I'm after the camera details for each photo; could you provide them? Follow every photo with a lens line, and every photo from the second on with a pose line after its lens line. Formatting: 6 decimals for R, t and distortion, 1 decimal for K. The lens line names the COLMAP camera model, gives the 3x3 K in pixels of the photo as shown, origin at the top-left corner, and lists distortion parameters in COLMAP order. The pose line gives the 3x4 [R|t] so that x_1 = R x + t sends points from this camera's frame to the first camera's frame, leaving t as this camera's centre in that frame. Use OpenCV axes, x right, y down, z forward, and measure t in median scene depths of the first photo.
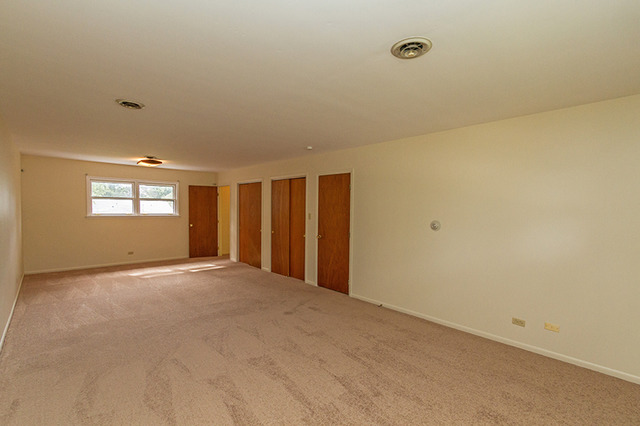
lens RADIAL K [[289.2, 0, 318.9], [0, 289.2, 217.1], [0, 0, 1]] dist [-0.000242, 0.000068]
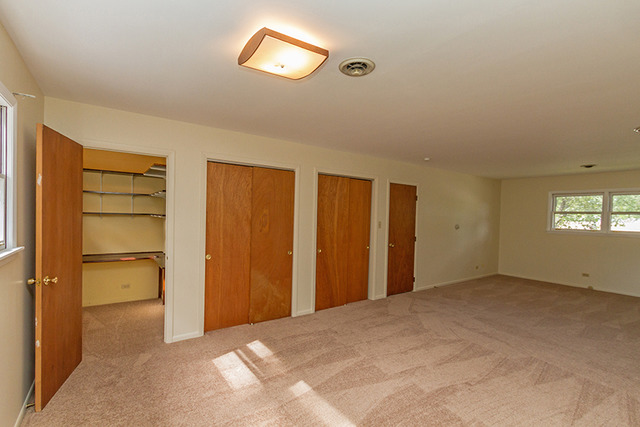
lens RADIAL K [[301.6, 0, 320.0], [0, 301.6, 213.5], [0, 0, 1]] dist [-0.001322, -0.000167]
pose [[0.118634, -0.009674, 0.992891, -0.986498], [0.008665, 0.999925, 0.008707, -0.047153], [-0.992900, 0.007570, 0.118709, 1.057130]]
